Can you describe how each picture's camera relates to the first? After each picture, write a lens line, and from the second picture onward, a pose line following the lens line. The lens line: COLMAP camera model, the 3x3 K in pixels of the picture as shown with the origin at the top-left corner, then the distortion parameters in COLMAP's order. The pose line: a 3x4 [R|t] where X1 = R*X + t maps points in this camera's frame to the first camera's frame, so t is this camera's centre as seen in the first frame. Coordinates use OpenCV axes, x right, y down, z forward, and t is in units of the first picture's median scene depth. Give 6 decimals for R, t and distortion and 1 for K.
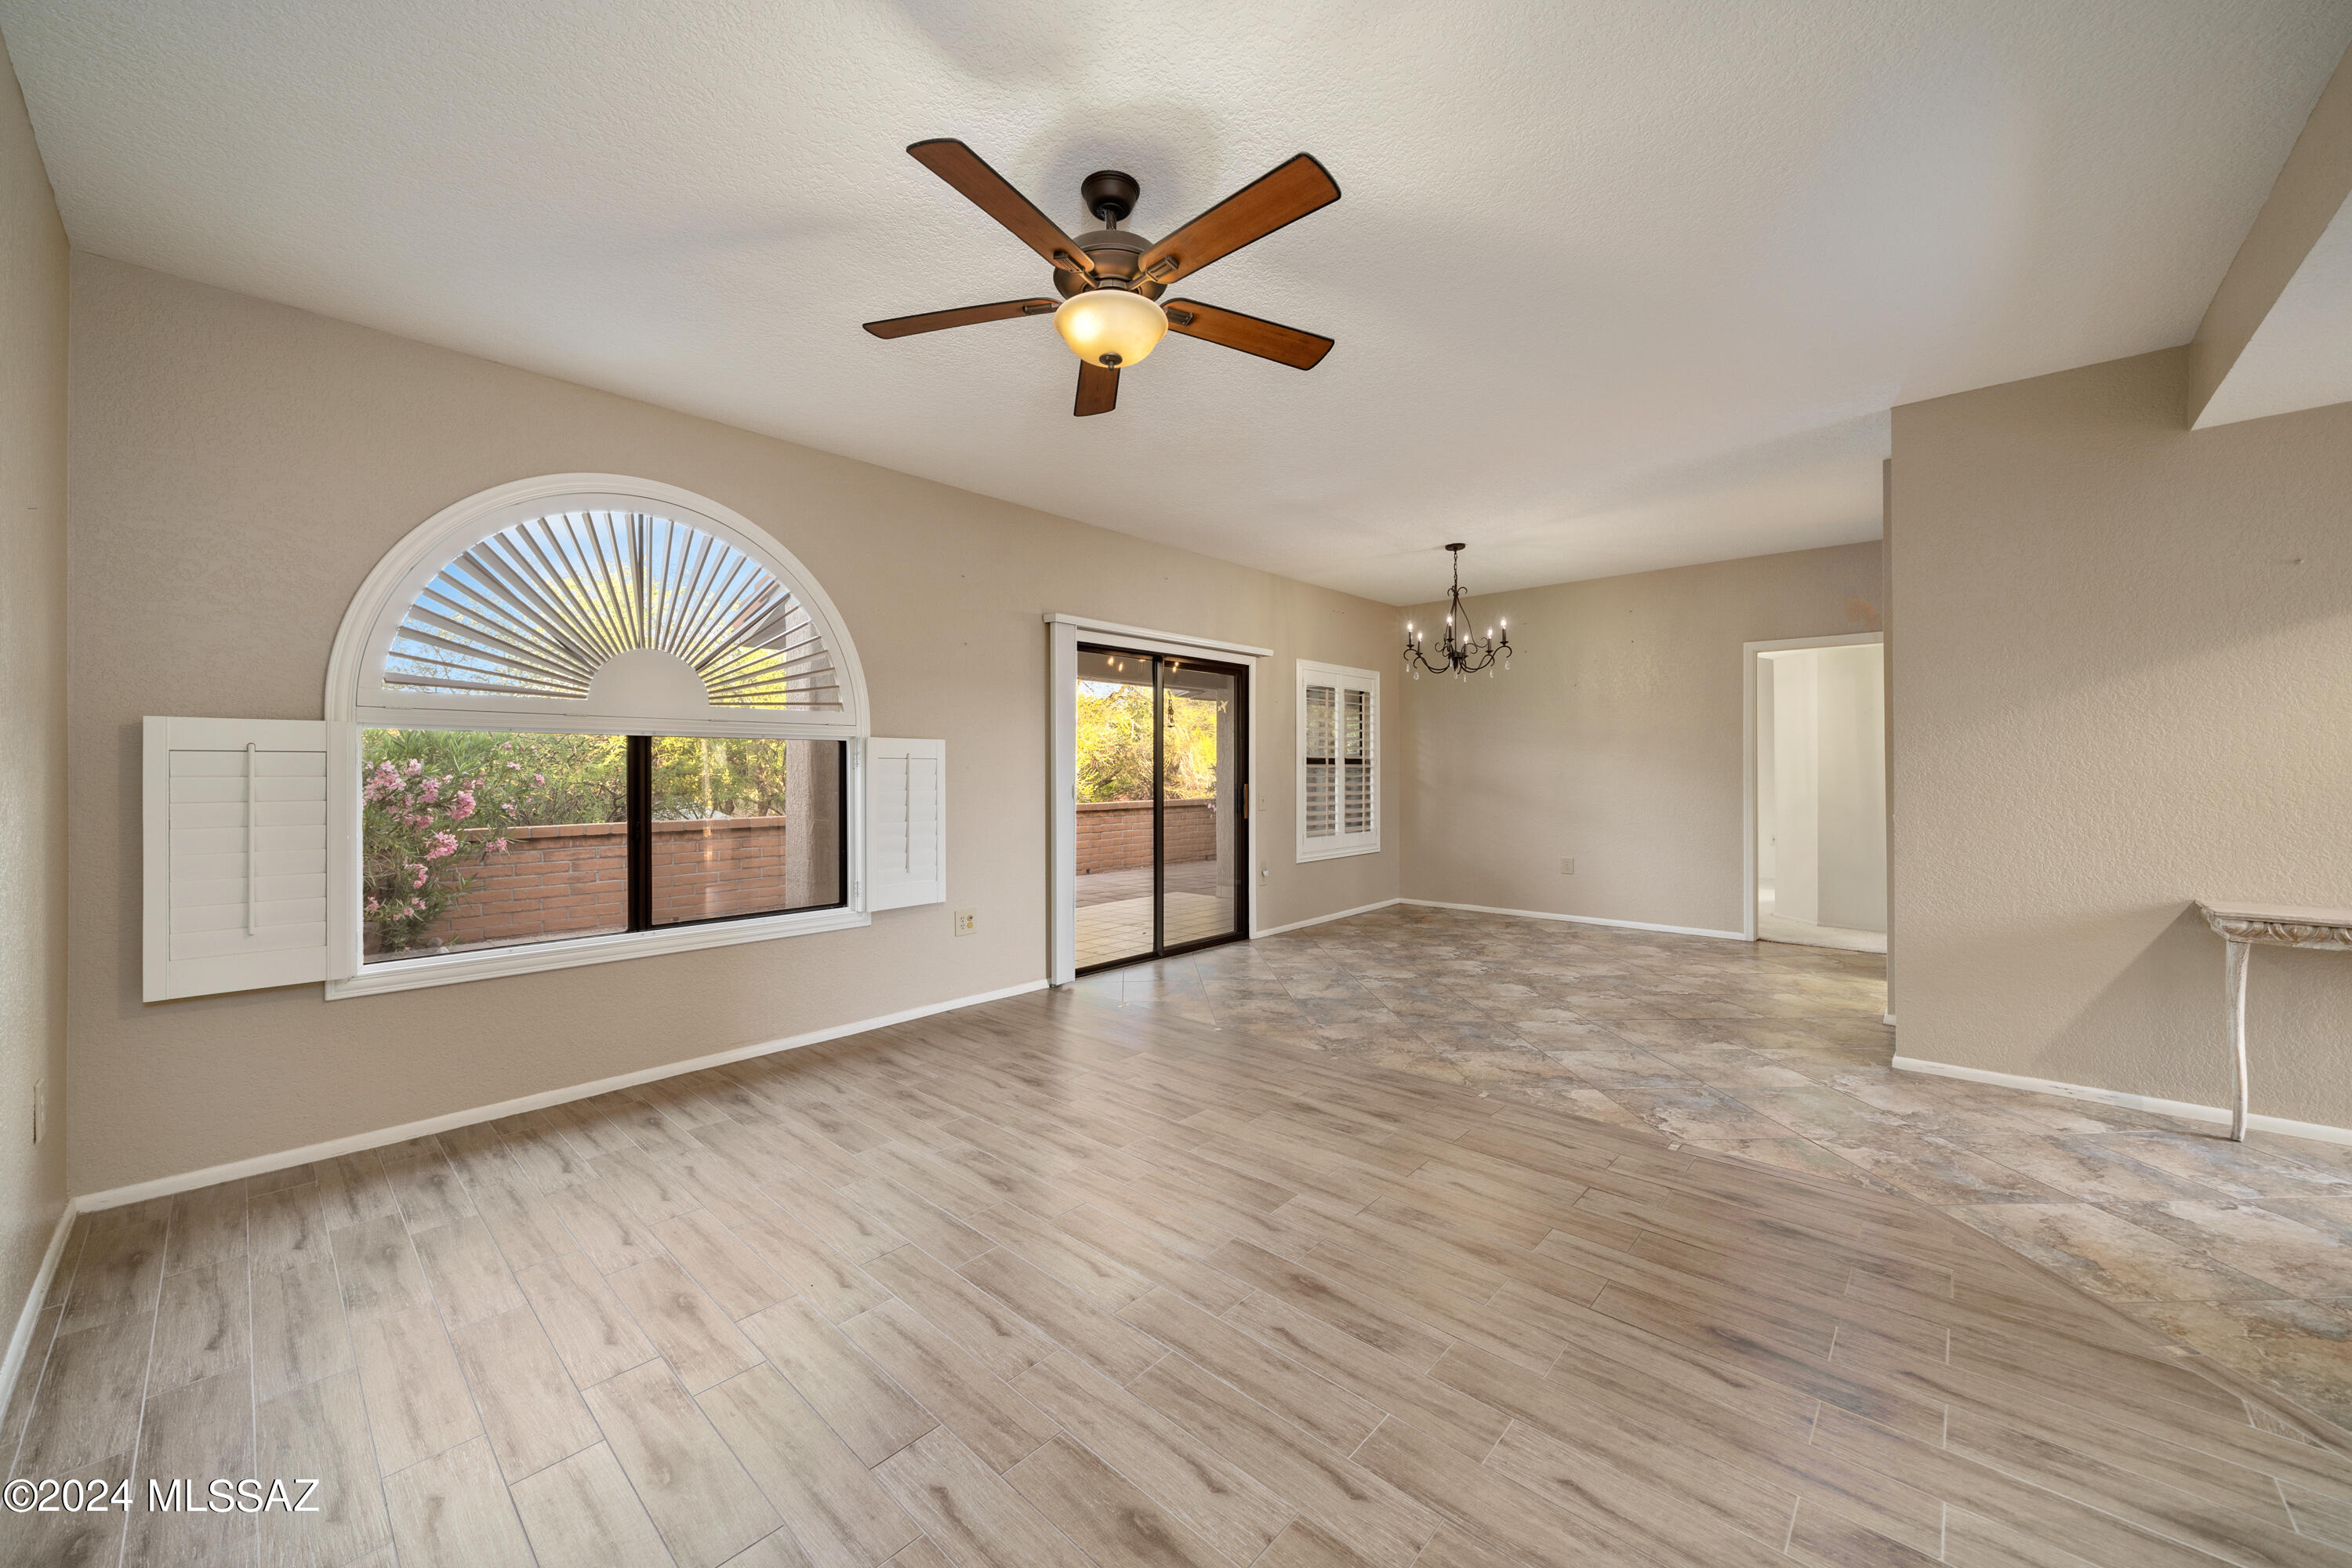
lens RADIAL K [[851.0, 0, 1180.5], [0, 851.0, 782.4], [0, 0, 1]] dist [-0.002232, -0.000123]
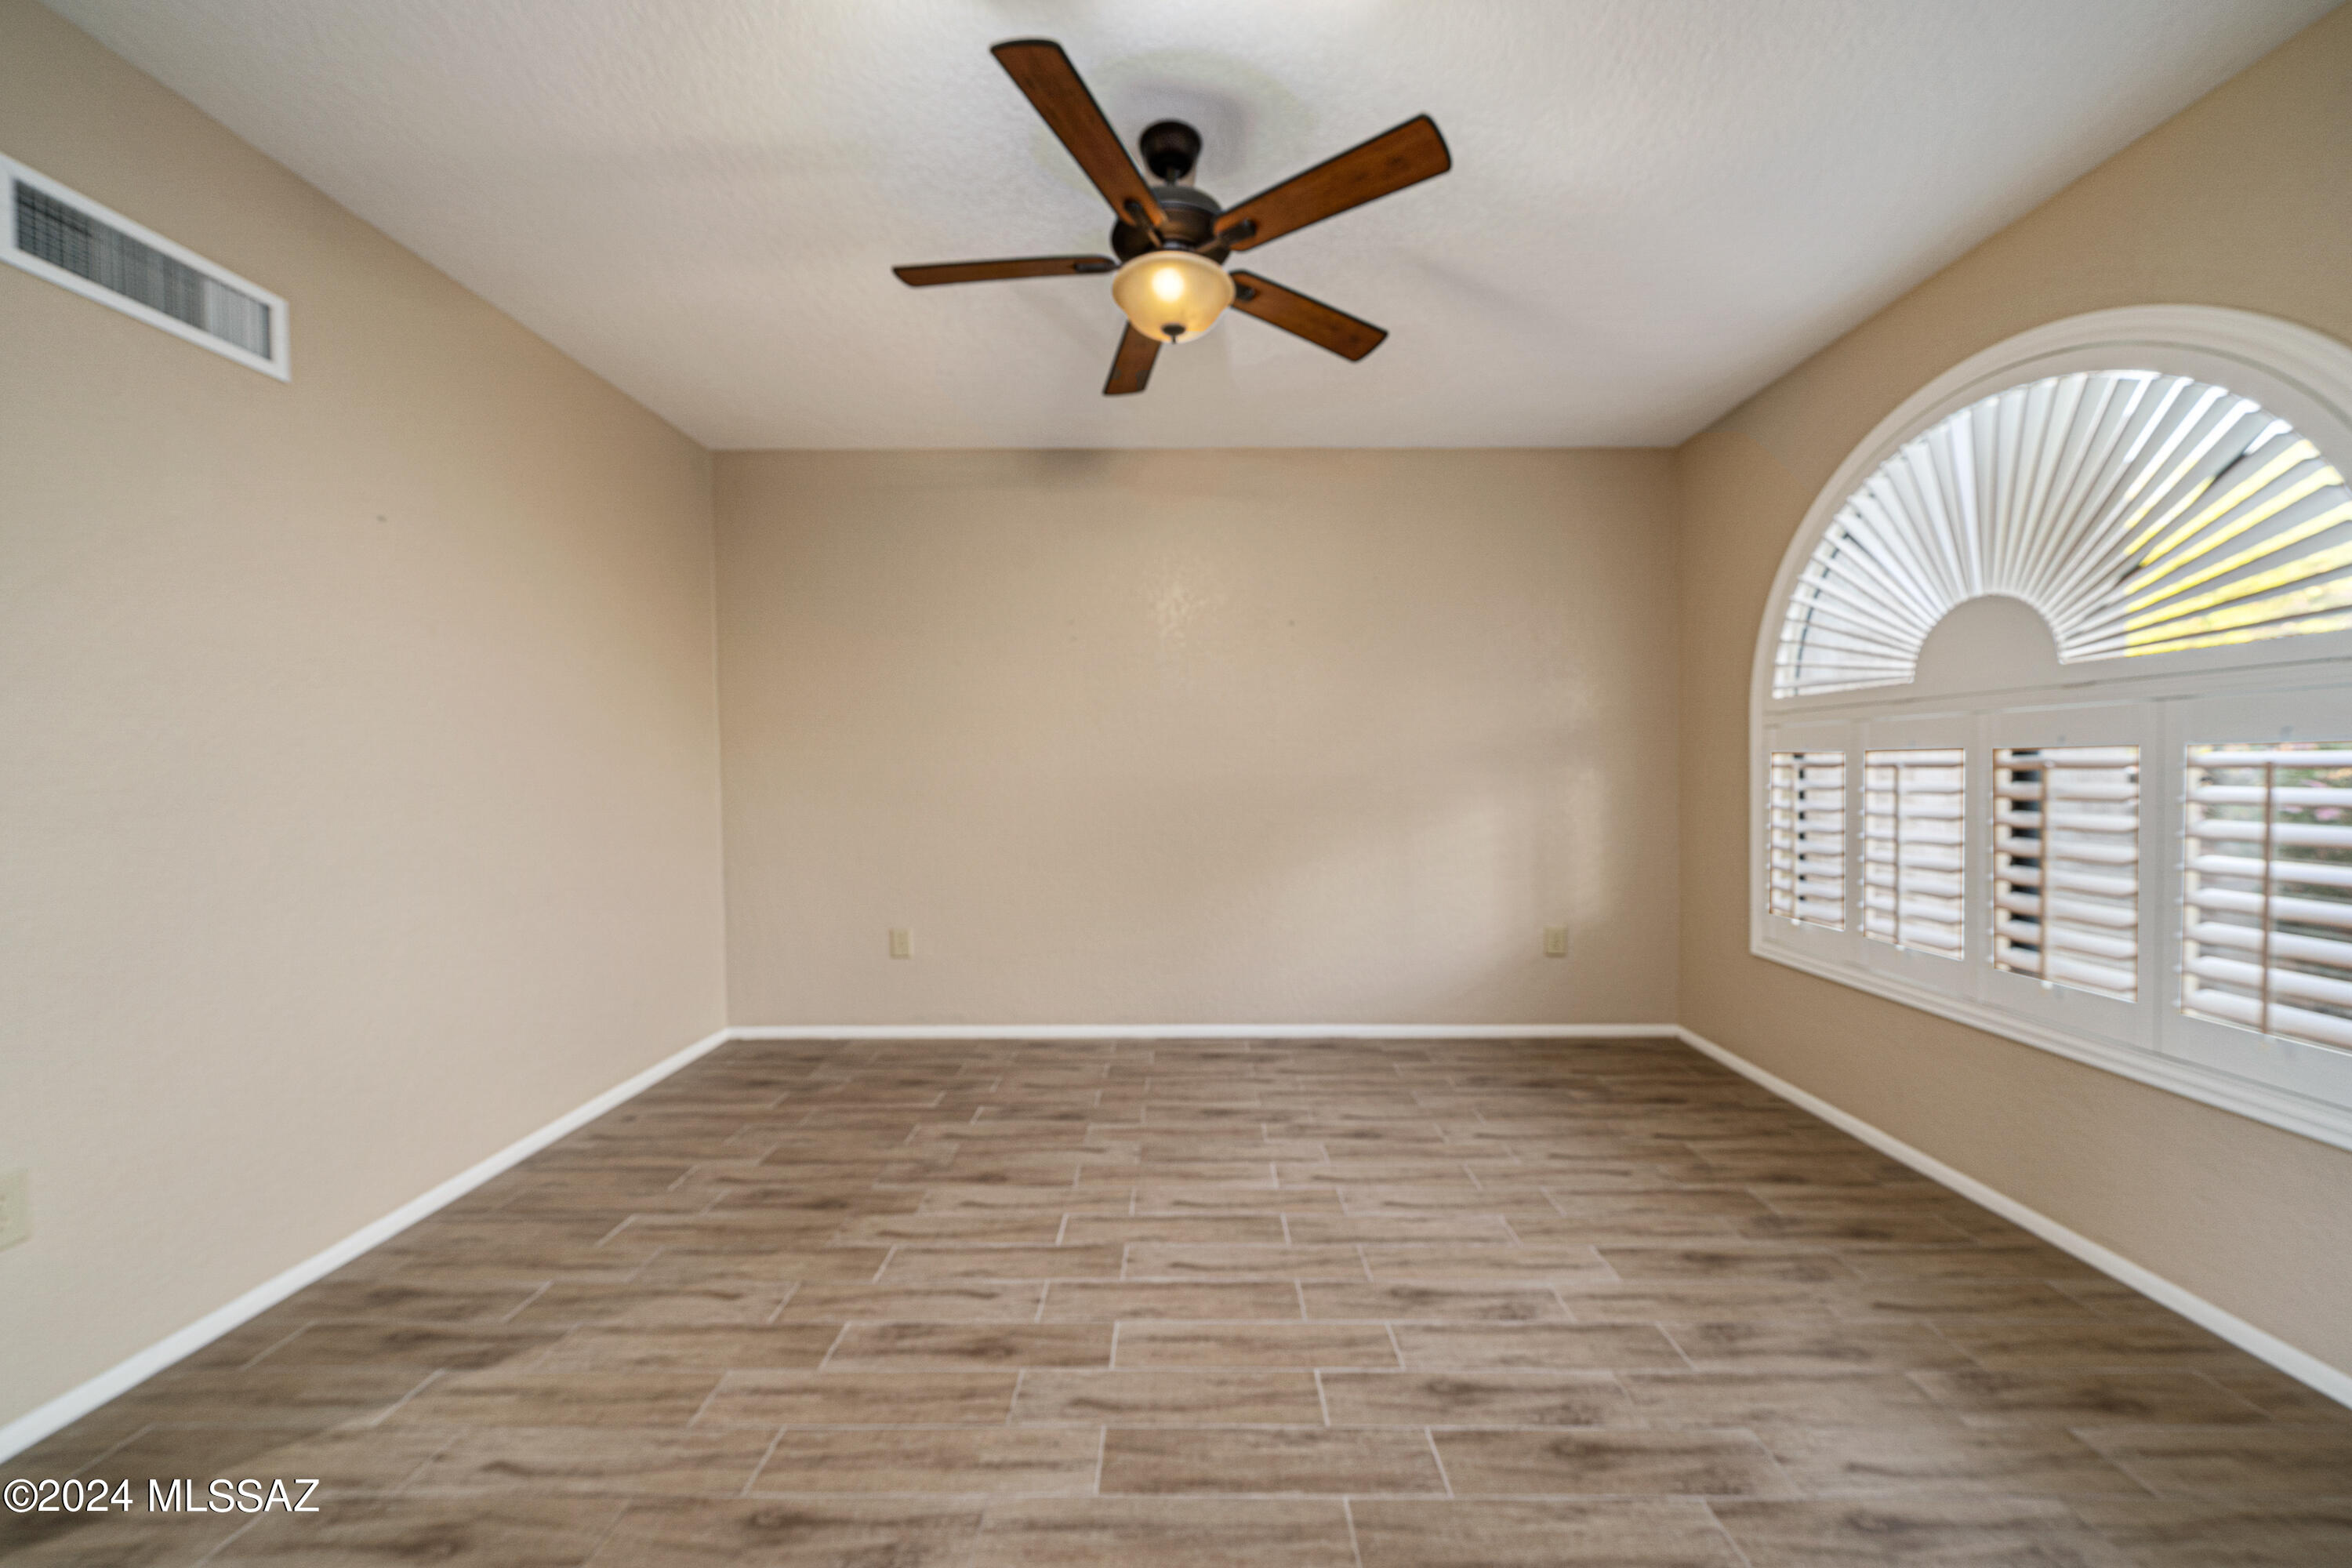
lens RADIAL K [[835.4, 0, 1187.4], [0, 835.4, 773.5], [0, 0, 1]] dist [-0.009286, -0.000009]
pose [[-0.745366, 0.003342, -0.666647, 0.584317], [-0.007985, 0.999871, 0.013940, -0.028632], [0.666608, 0.015714, -0.745243, 1.802964]]
